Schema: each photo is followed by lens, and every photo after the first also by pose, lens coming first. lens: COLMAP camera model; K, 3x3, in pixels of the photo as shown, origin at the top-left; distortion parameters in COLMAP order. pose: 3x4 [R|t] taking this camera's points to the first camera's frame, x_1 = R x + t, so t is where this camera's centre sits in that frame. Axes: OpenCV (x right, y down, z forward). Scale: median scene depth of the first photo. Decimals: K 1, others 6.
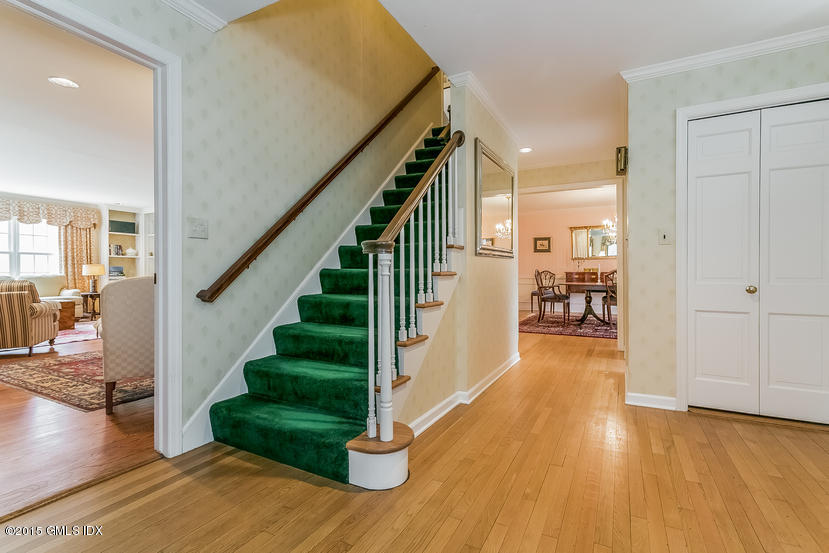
lens RADIAL K [[395.4, 0, 416.2], [0, 395.4, 274.6], [0, 0, 1]] dist [0.002687, 0.000917]
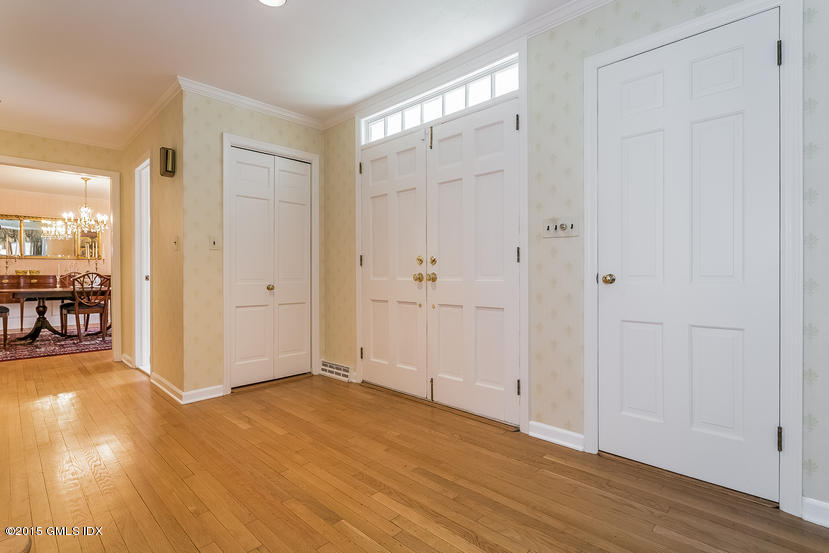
lens RADIAL K [[395.4, 0, 417.2], [0, 395.4, 275.5], [0, 0, 1]] dist [0.002687, 0.000917]
pose [[0.278752, -0.004973, 0.960350, -0.287534], [0.009410, 0.999953, 0.002447, -0.000956], [-0.960317, 0.008354, 0.278786, 0.138529]]
